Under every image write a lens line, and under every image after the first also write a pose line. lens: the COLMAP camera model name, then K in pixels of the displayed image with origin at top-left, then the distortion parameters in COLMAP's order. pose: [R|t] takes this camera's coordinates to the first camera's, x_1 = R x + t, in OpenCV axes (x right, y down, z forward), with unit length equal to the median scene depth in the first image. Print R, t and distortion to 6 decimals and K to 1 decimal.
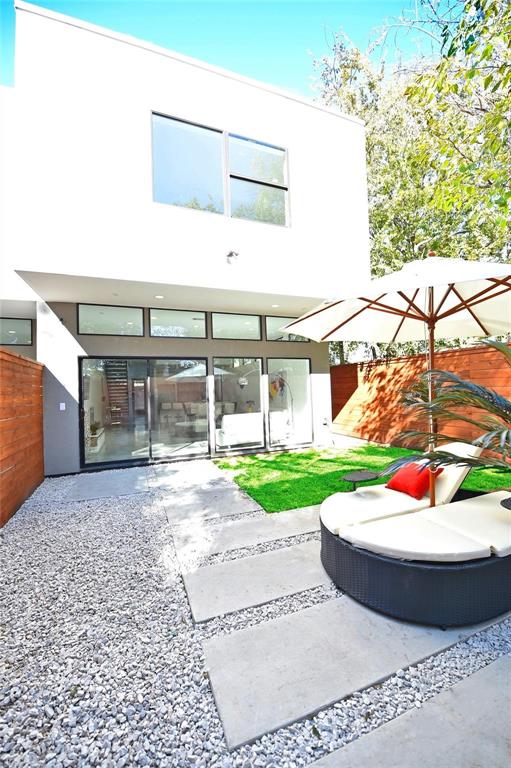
lens RADIAL K [[303.8, 0, 254.2], [0, 303.8, 385.7], [0, 0, 1]] dist [-0.019312, -0.000551]
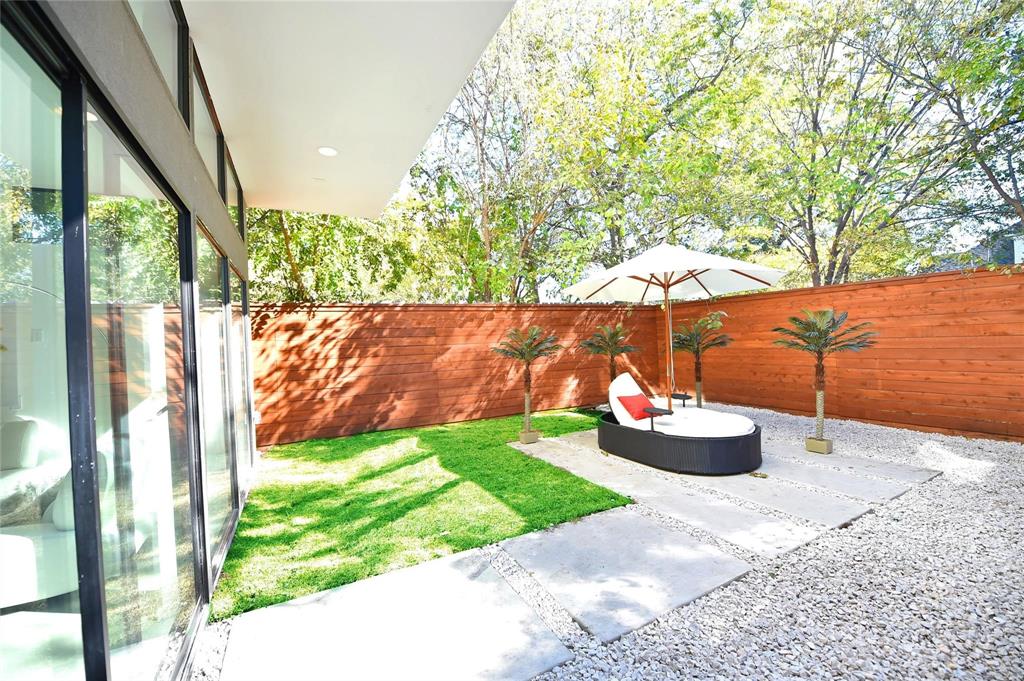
lens RADIAL K [[405.1, 0, 509.5], [0, 405.1, 339.3], [0, 0, 1]] dist [-0.019312, -0.000551]
pose [[-0.115874, 0.053044, 0.991847, -0.438276], [0.027587, 0.998360, -0.050169, 0.041008], [-0.992881, 0.021549, -0.117147, 0.700781]]
